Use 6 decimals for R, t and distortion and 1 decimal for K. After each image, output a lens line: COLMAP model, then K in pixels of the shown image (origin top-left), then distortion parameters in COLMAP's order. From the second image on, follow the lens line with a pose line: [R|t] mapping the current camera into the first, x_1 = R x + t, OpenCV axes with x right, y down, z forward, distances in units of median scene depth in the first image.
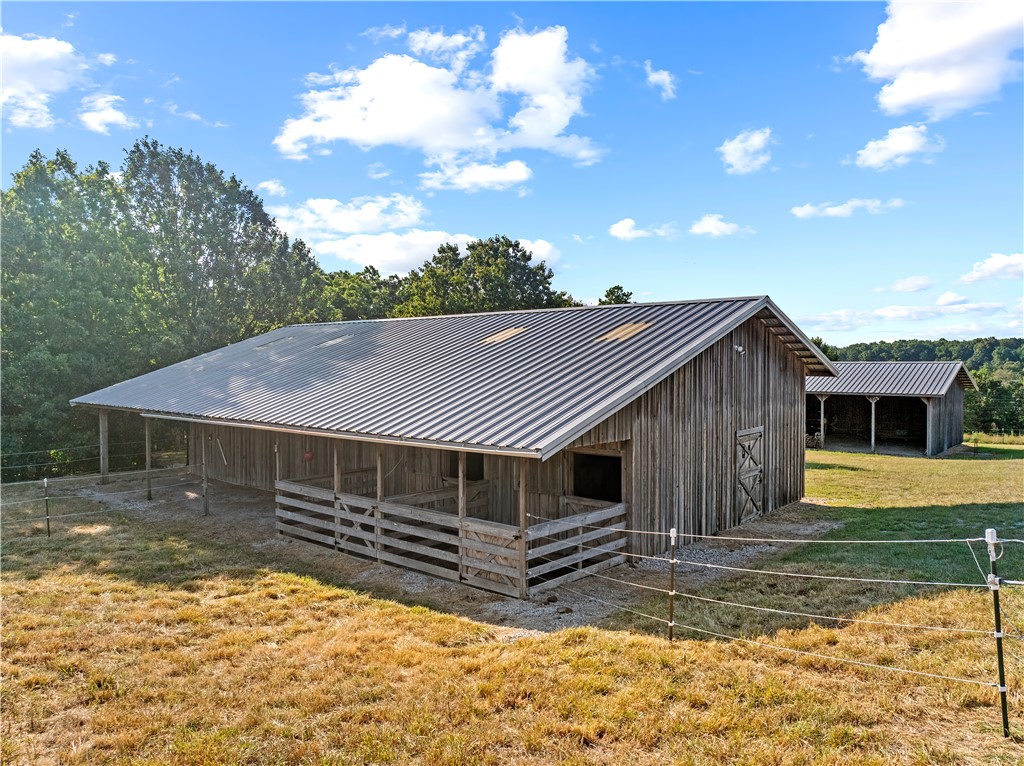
lens RADIAL K [[719.9, 0, 512.0], [0, 719.9, 383.0], [0, 0, 1]] dist [-0.041188, -0.004281]
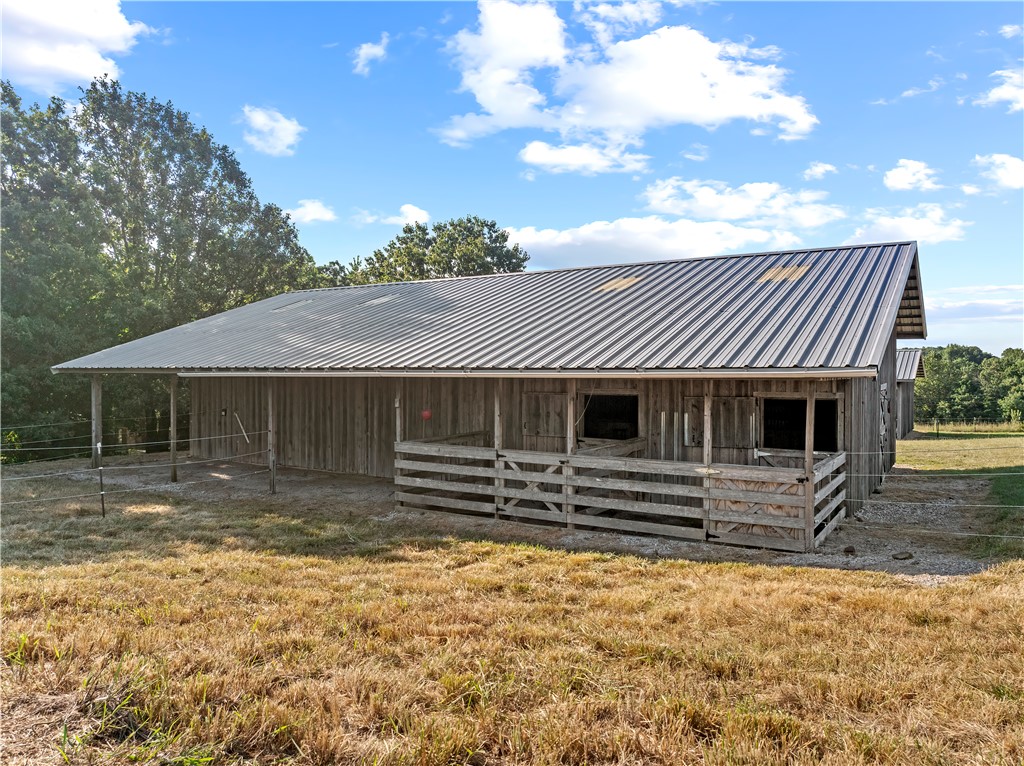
lens RADIAL K [[718.4, 0, 512.0], [0, 718.4, 383.0], [0, 0, 1]] dist [-0.037159, 0.004800]
pose [[0.988108, -0.000585, 0.153761, -0.170908], [0.001989, 0.999958, -0.008980, 0.039789], [-0.153749, 0.009179, 0.988067, 0.081710]]
